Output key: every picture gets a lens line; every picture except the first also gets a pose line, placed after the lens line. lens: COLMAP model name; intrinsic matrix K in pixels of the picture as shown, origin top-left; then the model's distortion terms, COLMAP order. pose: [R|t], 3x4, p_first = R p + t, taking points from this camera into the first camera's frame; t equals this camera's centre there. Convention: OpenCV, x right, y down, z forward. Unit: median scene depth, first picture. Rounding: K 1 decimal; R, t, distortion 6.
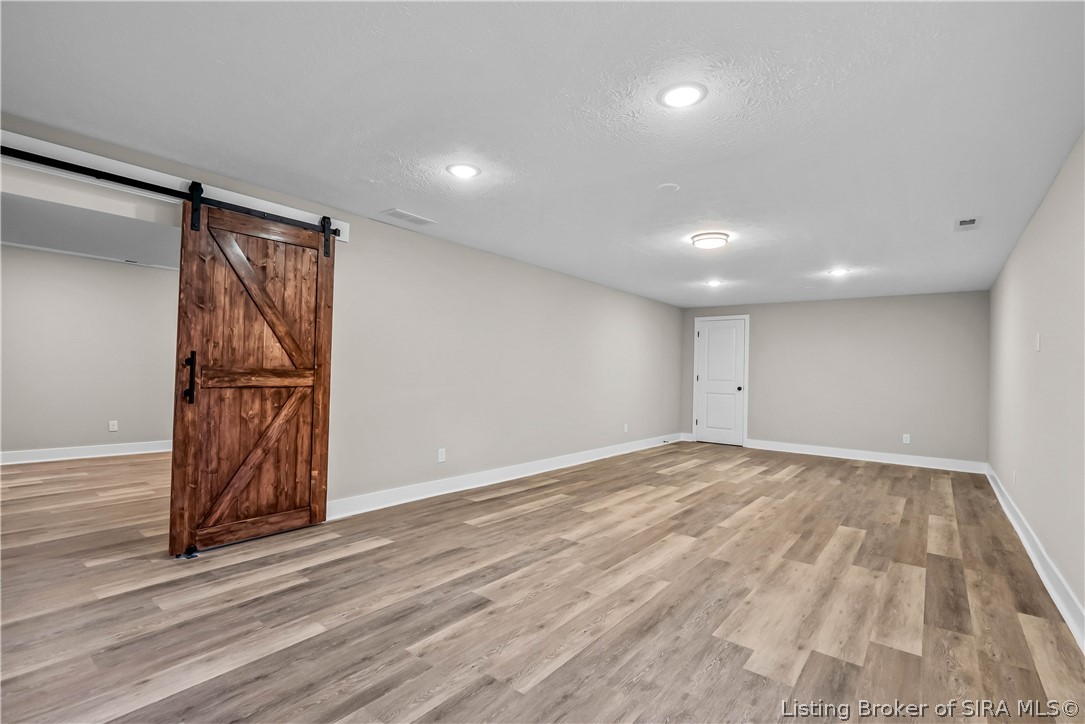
lens RADIAL K [[495.6, 0, 541.1], [0, 495.6, 361.7], [0, 0, 1]] dist [-0.004354, 0.000658]
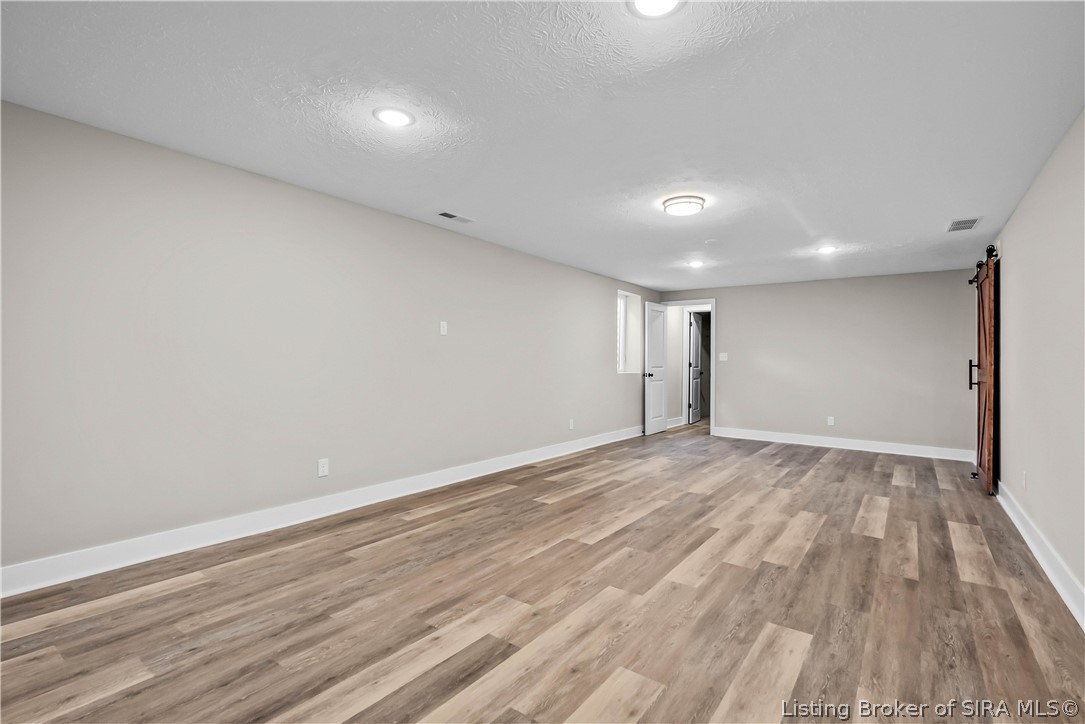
lens RADIAL K [[495.6, 0, 543.7], [0, 495.6, 360.1], [0, 0, 1]] dist [-0.004354, 0.000658]
pose [[-0.998444, -0.040418, -0.038412, 0.652402], [-0.039718, 0.999034, -0.018817, 0.054294], [0.039135, -0.017262, -0.999085, 1.976088]]
